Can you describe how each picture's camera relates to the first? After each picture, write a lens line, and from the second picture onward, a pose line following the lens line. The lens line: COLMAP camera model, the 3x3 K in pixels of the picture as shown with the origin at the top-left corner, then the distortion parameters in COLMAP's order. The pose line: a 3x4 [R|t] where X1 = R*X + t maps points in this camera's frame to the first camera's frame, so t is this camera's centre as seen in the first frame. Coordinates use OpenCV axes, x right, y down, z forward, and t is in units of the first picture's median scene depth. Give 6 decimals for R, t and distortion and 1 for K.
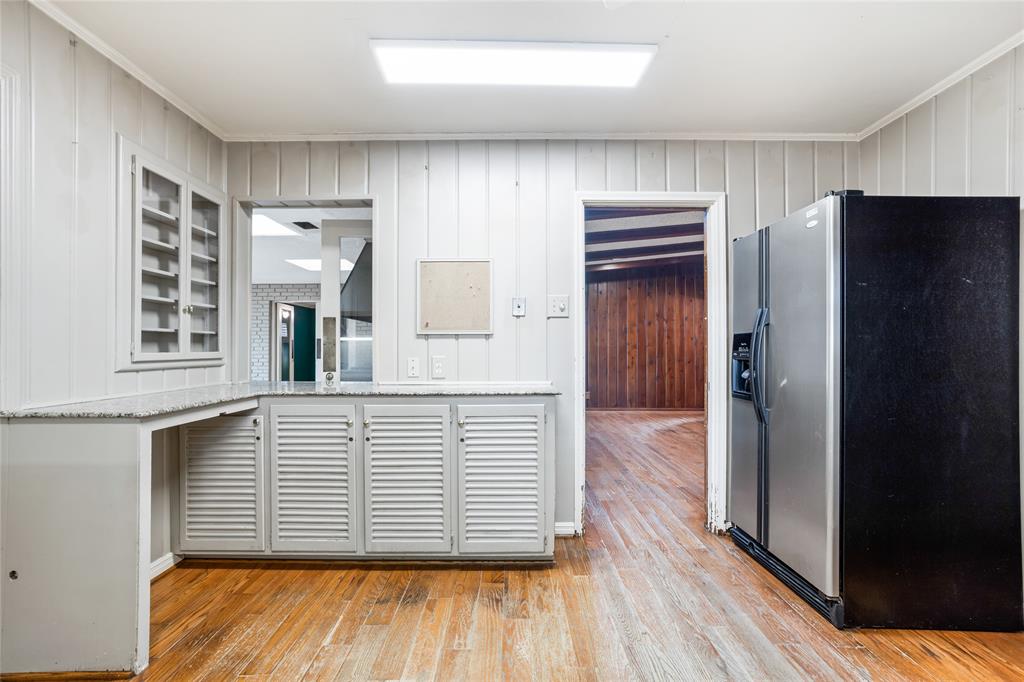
lens RADIAL K [[499.1, 0, 517.1], [0, 499.1, 346.2], [0, 0, 1]] dist [0.004762, 0.001719]
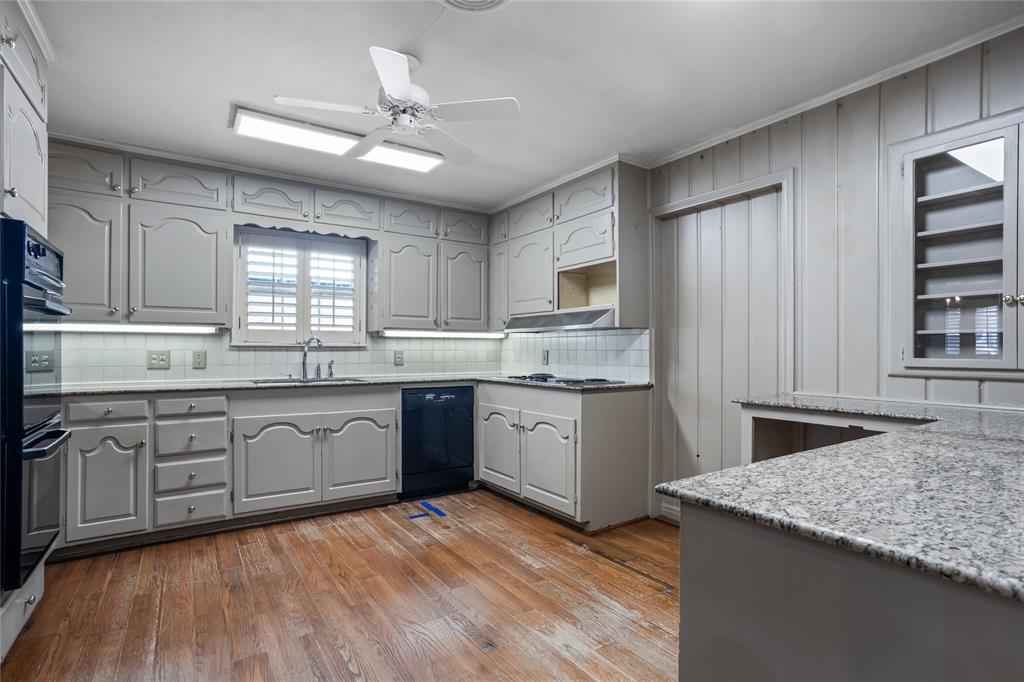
lens RADIAL K [[499.1, 0, 513.2], [0, 499.1, 349.1], [0, 0, 1]] dist [0.004762, 0.001719]
pose [[-0.836584, -0.006153, -0.547804, 0.402032], [-0.000812, 0.999950, -0.009992, 0.006482], [0.547838, -0.007914, -0.836547, 1.394364]]
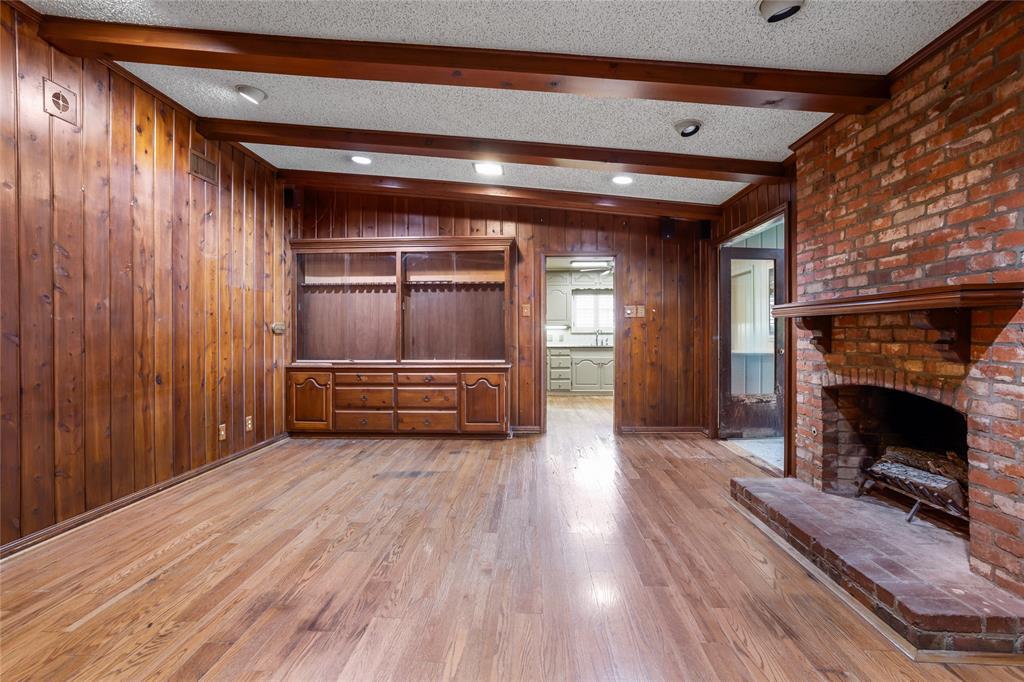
lens RADIAL K [[499.1, 0, 512.6], [0, 499.1, 338.4], [0, 0, 1]] dist [0.004762, 0.001719]
pose [[-0.998219, -0.000359, 0.059655, 0.531292], [-0.000284, 0.999999, 0.001255, 0.025763], [-0.059656, 0.001236, -0.998218, 3.898770]]
